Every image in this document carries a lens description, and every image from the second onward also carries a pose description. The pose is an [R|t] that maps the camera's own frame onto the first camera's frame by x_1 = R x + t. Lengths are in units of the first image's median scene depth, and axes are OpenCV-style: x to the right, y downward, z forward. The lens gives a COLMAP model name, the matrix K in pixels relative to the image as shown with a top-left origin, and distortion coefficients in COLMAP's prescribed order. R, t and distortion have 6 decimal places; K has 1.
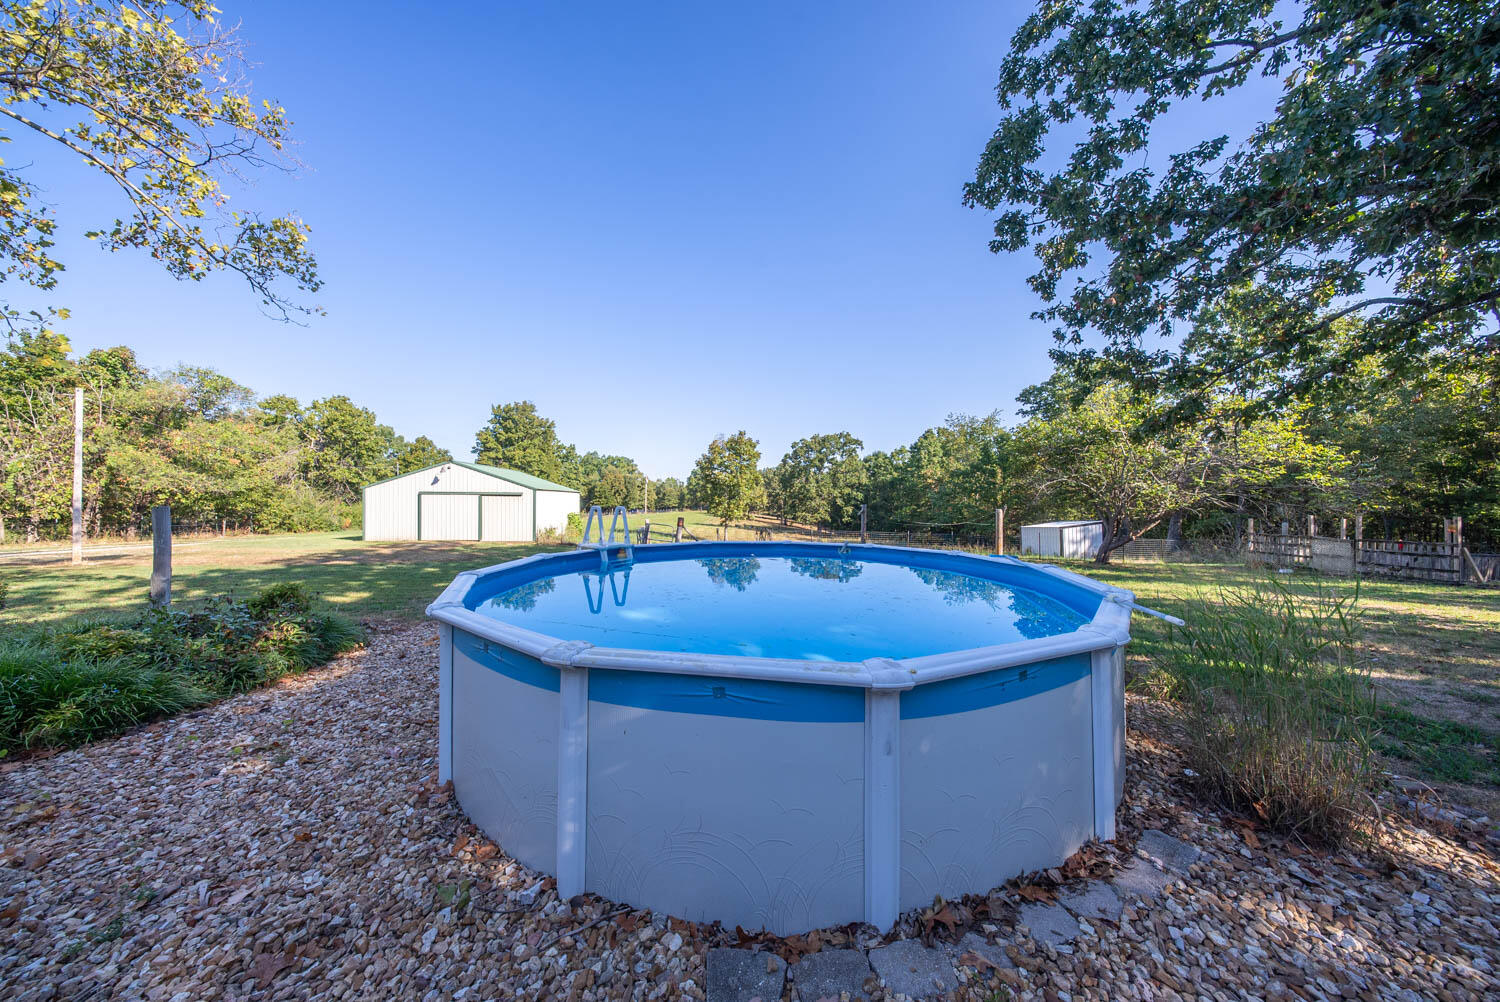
lens RADIAL K [[441.5, 0, 750.7], [0, 441.5, 501.8], [0, 0, 1]] dist [0.001922, -0.001599]
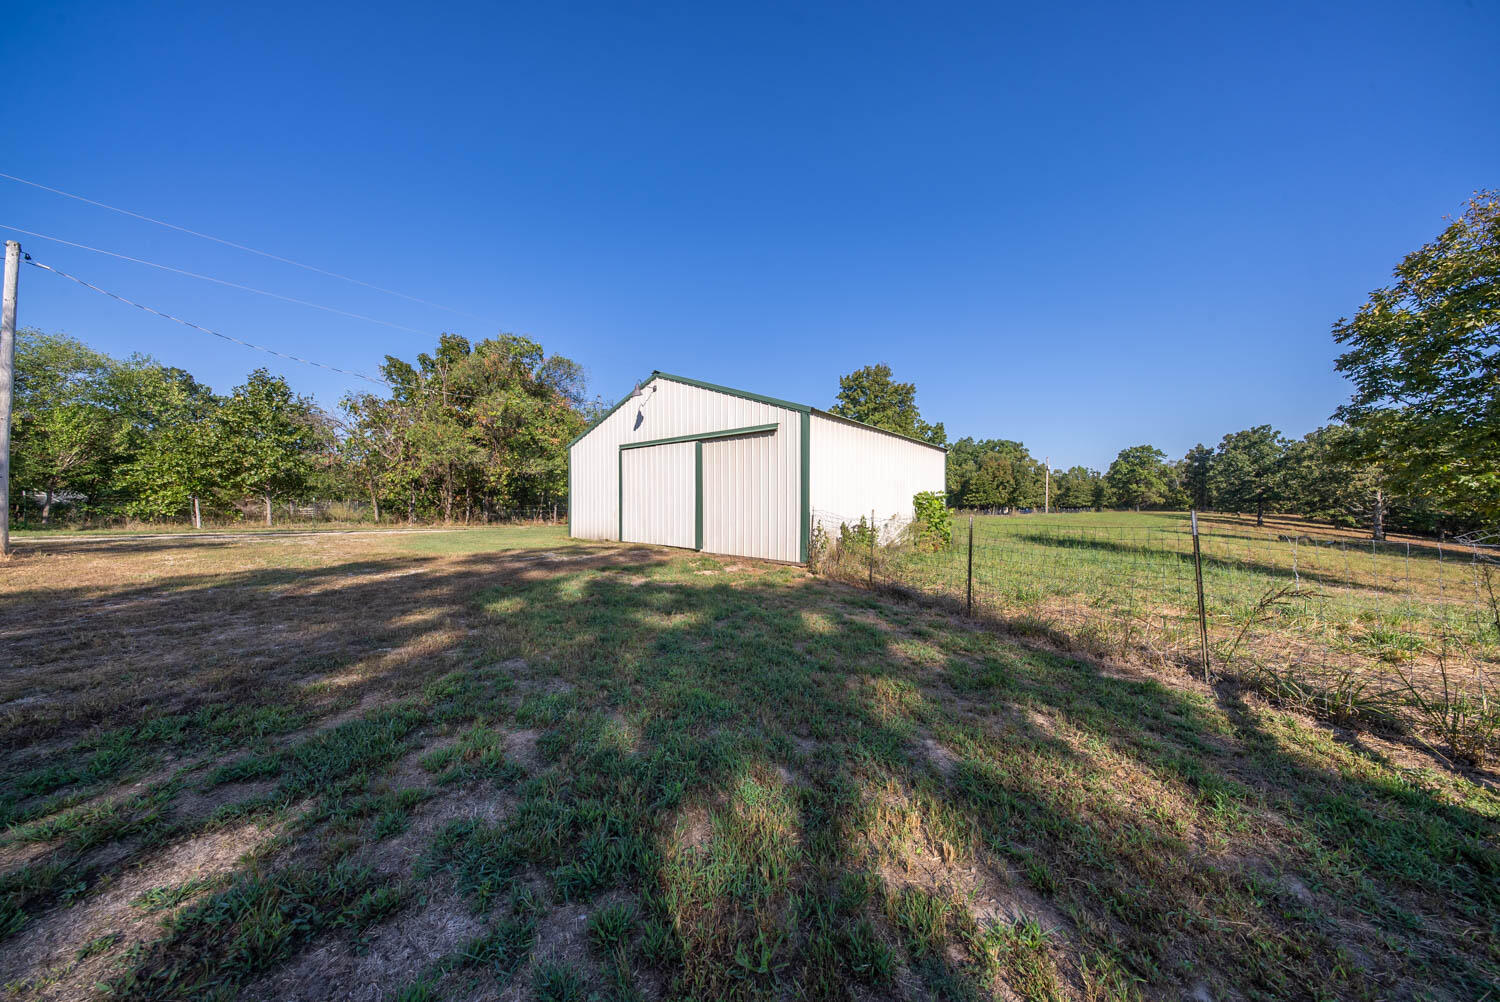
lens RADIAL K [[441.5, 0, 748.8], [0, 441.5, 501.9], [0, 0, 1]] dist [0.001922, -0.001599]
pose [[0.697152, -0.006457, -0.716894, -0.109663], [0.004218, 0.999979, -0.004904, 0.016981], [0.716911, 0.000395, 0.697165, 0.288589]]
